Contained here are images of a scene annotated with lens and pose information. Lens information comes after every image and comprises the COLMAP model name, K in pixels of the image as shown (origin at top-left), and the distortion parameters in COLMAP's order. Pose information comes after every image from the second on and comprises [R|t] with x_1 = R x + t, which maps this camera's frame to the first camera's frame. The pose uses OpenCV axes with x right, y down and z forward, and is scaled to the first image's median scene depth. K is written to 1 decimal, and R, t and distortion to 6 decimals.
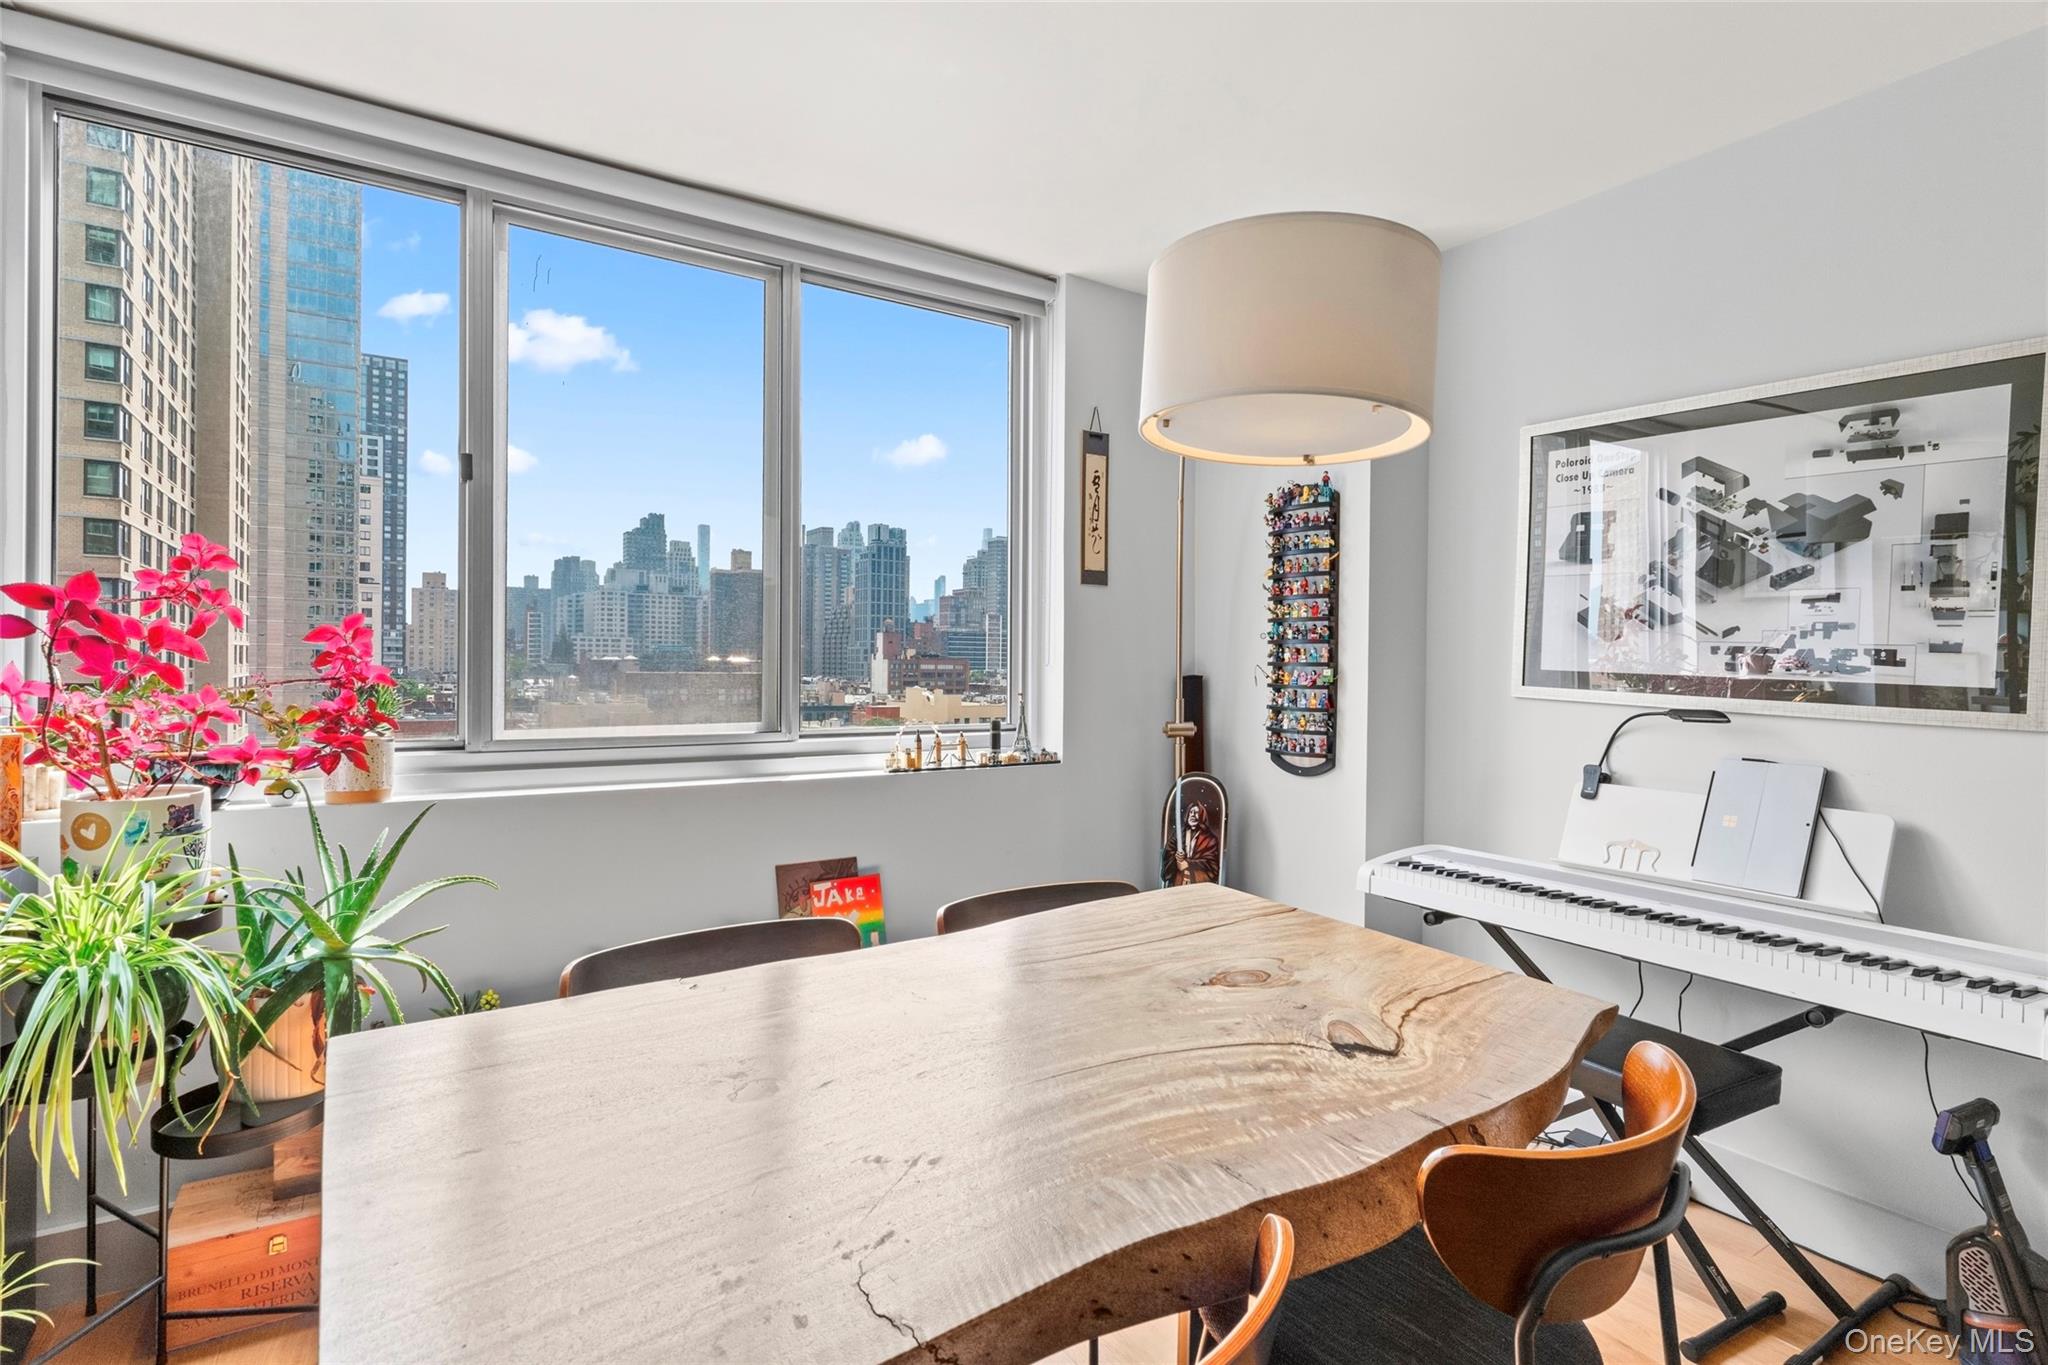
lens RADIAL K [[1001.6, 0, 1030.9], [0, 1001.6, 670.9], [0, 0, 1]] dist [0.005540, 0.000399]
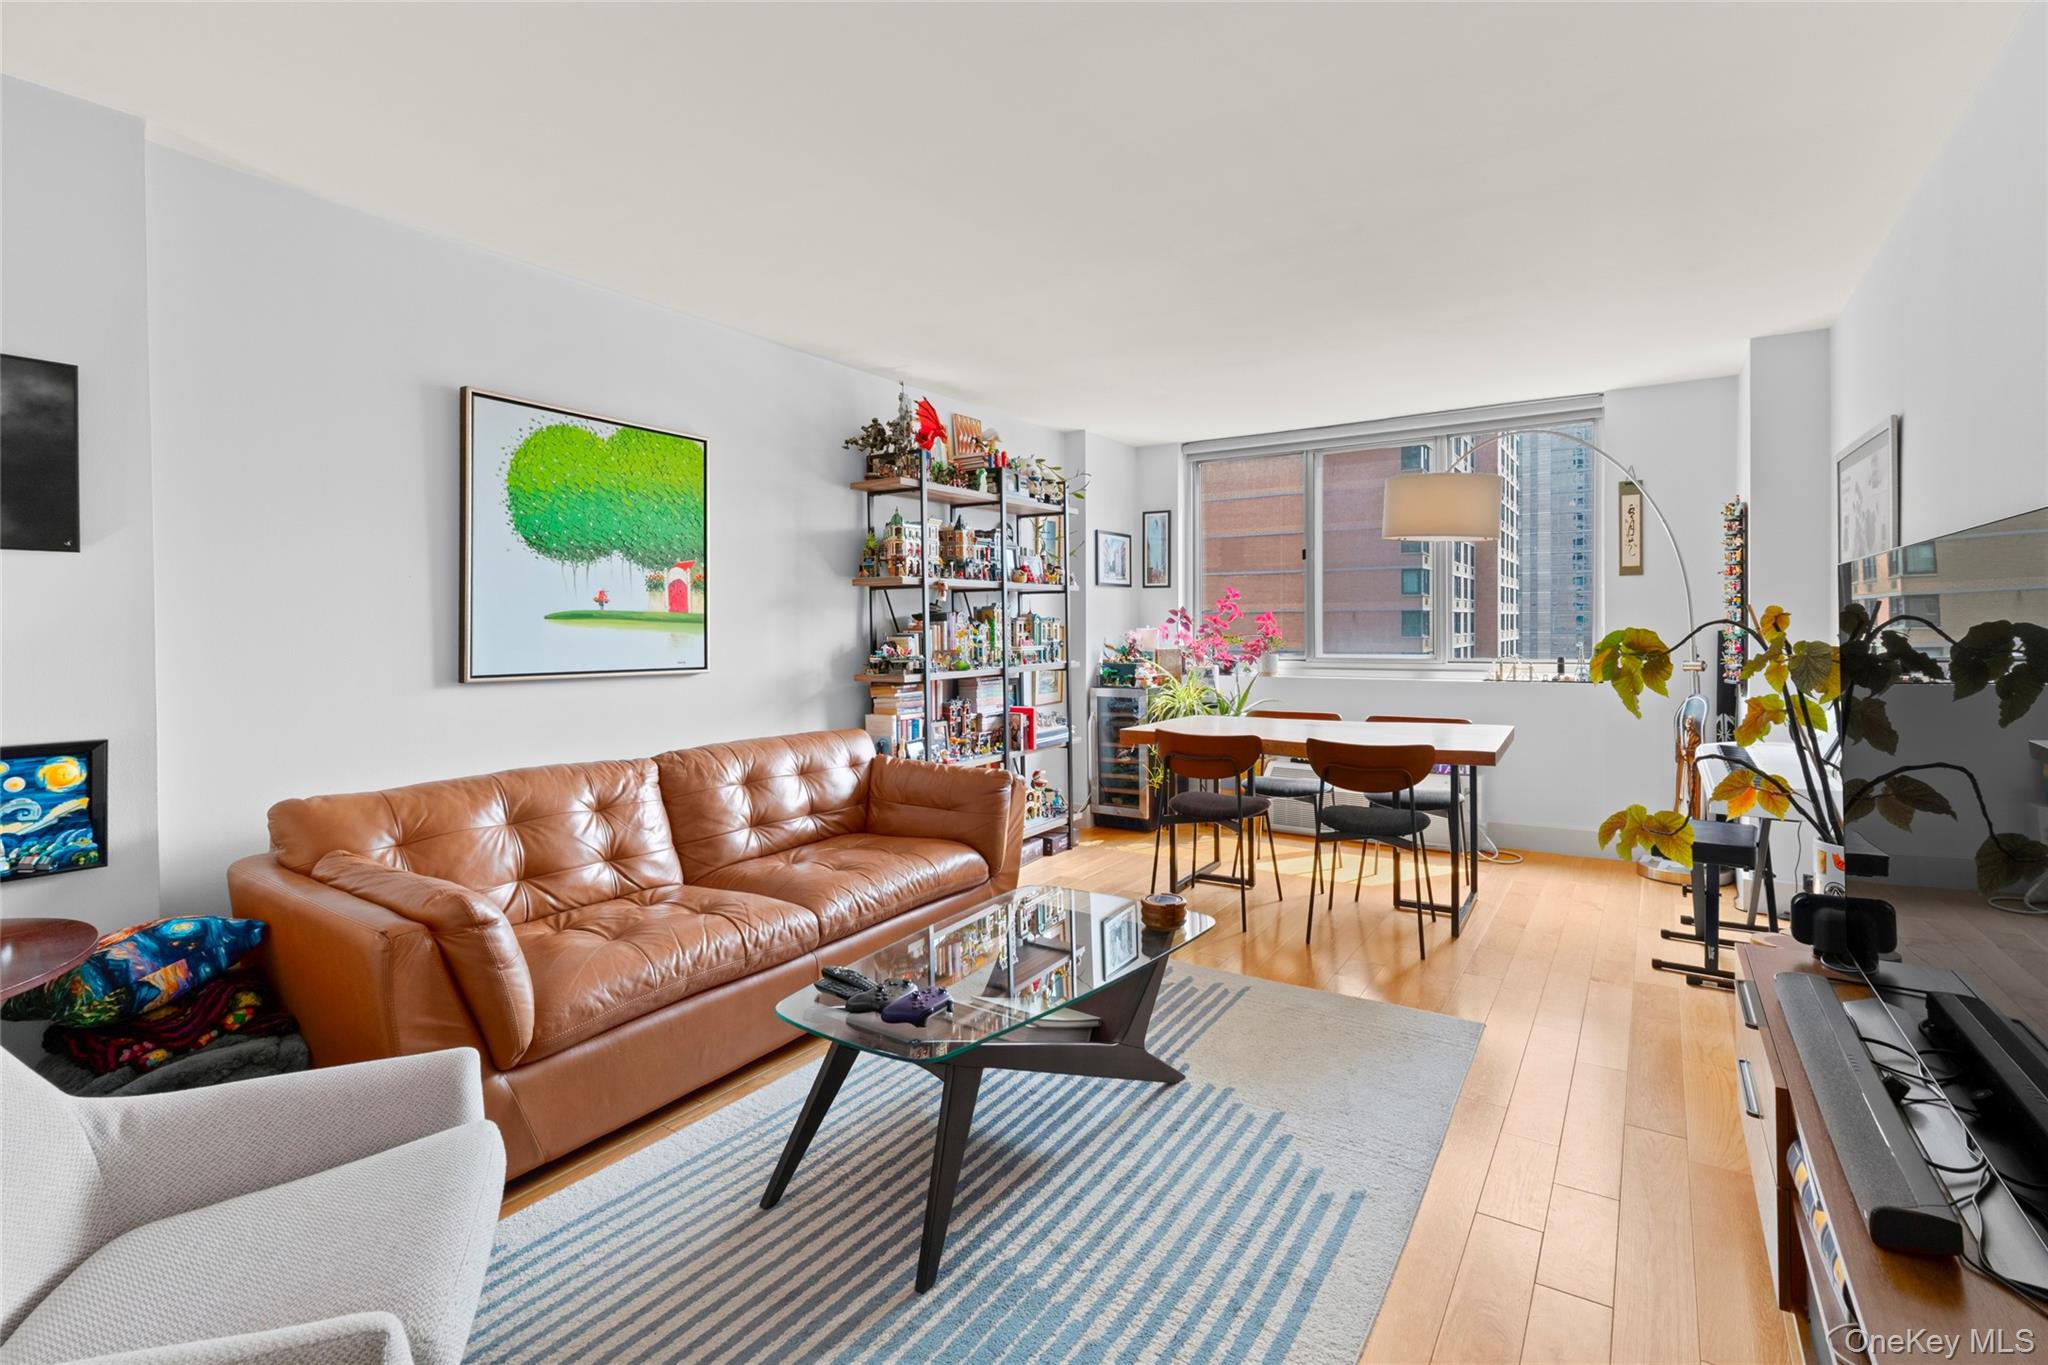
lens RADIAL K [[961.9, 0, 1026.0], [0, 961.9, 626.3], [0, 0, 1]] dist [0.000306, 0.000184]
pose [[0.409610, -0.013901, -0.912155, 1.641568], [0.006248, 0.999903, -0.012433, 0.015730], [0.912239, -0.000607, 0.409657, -0.806837]]
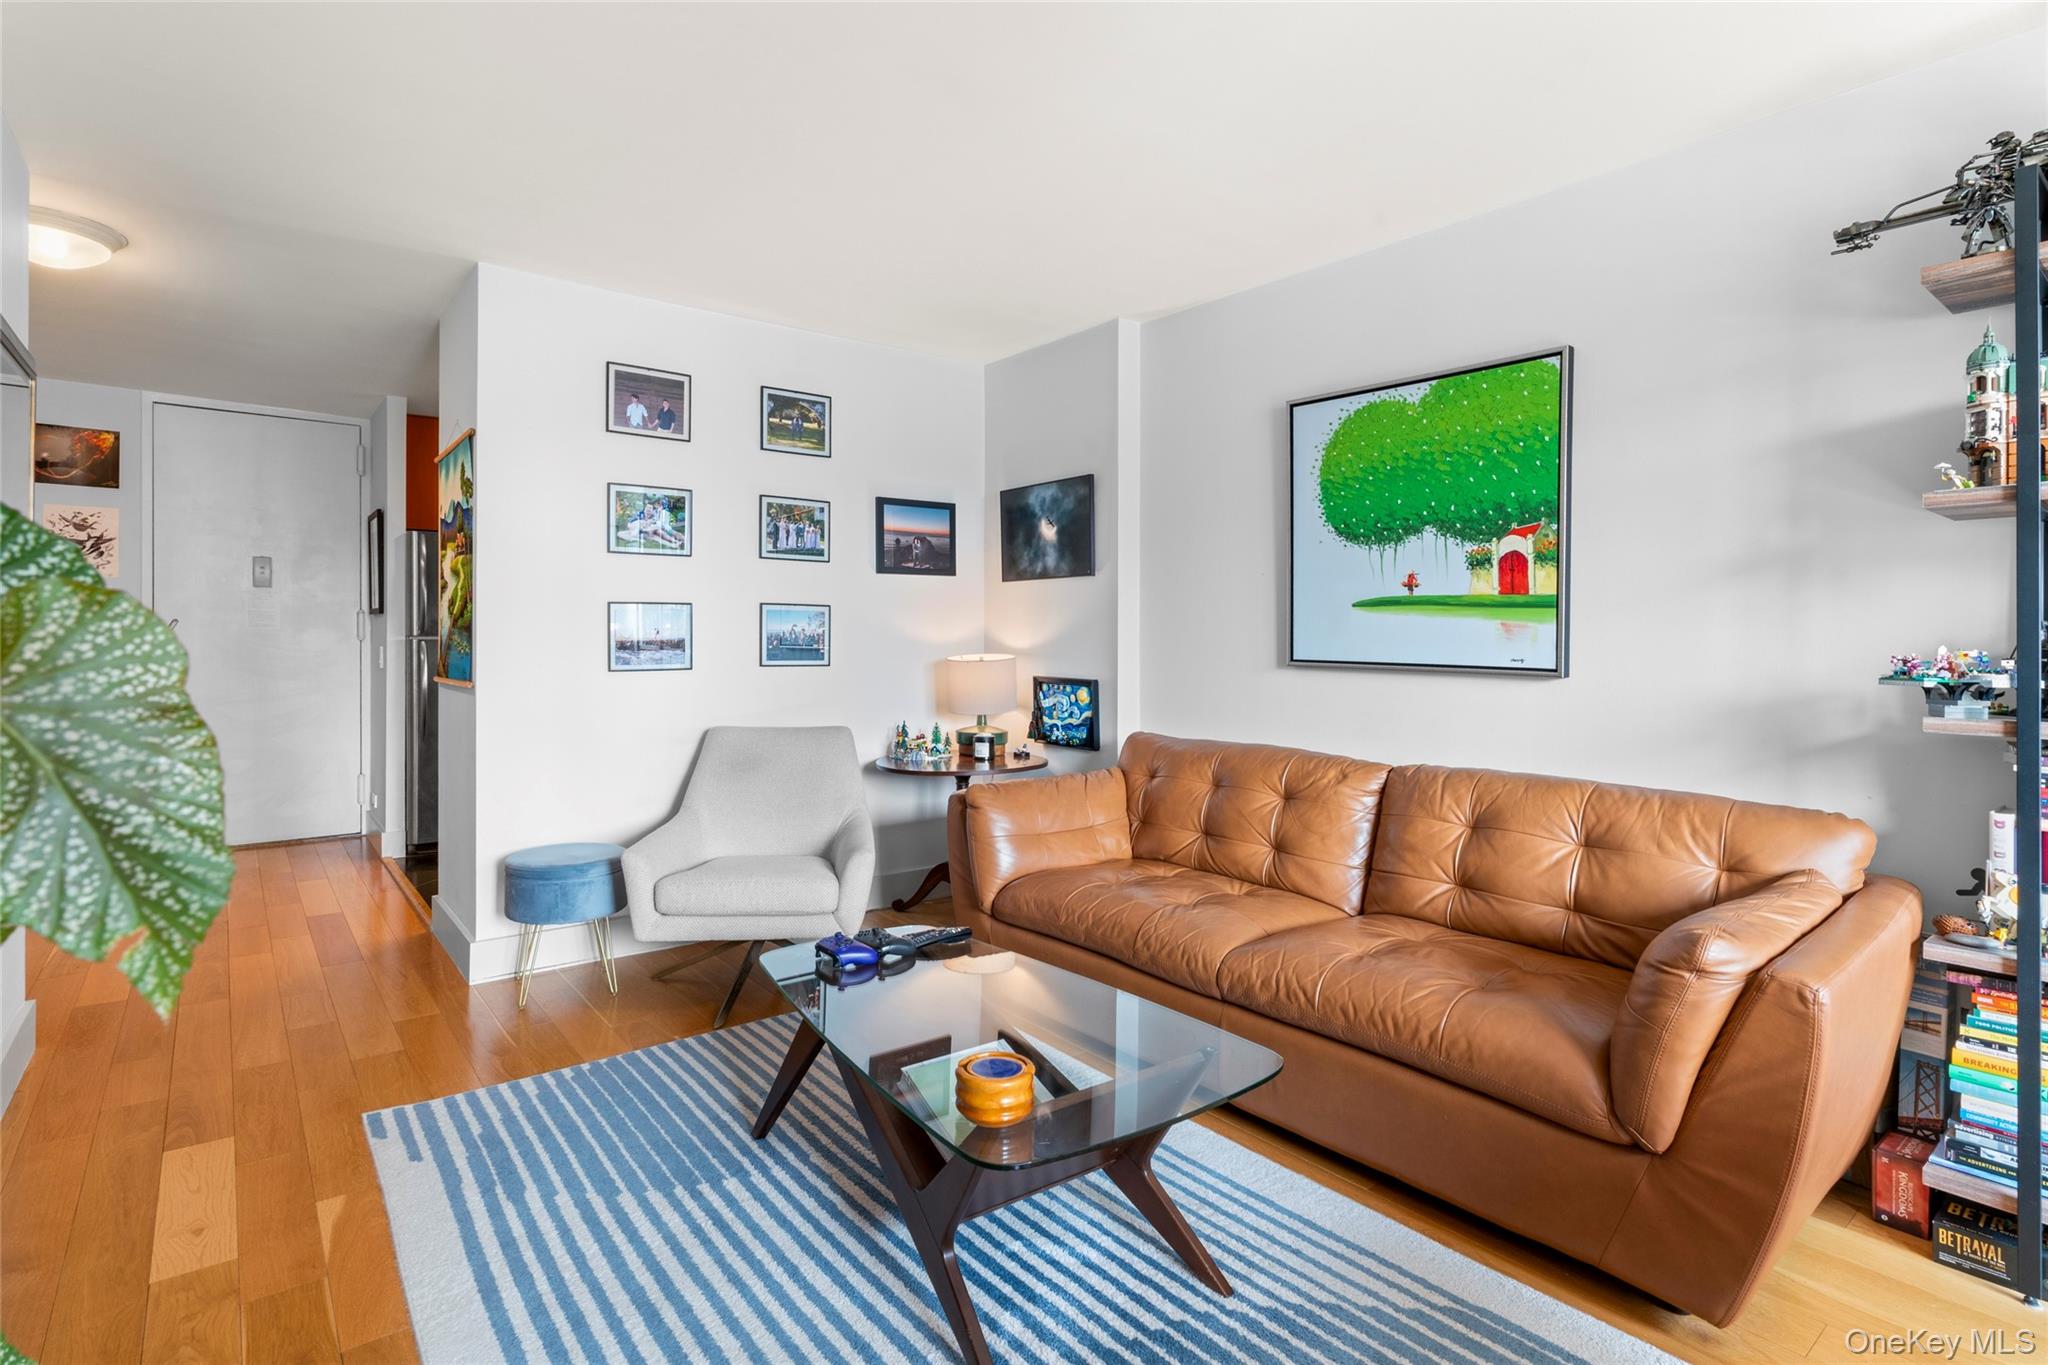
lens RADIAL K [[1003.6, 0, 1014.9], [0, 1003.6, 635.0], [0, 0, 1]] dist [0.004188, 0.000277]
pose [[-0.995143, -0.016825, -0.096991, 0.636952], [-0.017303, 0.999842, 0.004089, 0.027180], [0.096907, 0.005747, -0.995277, 0.613456]]
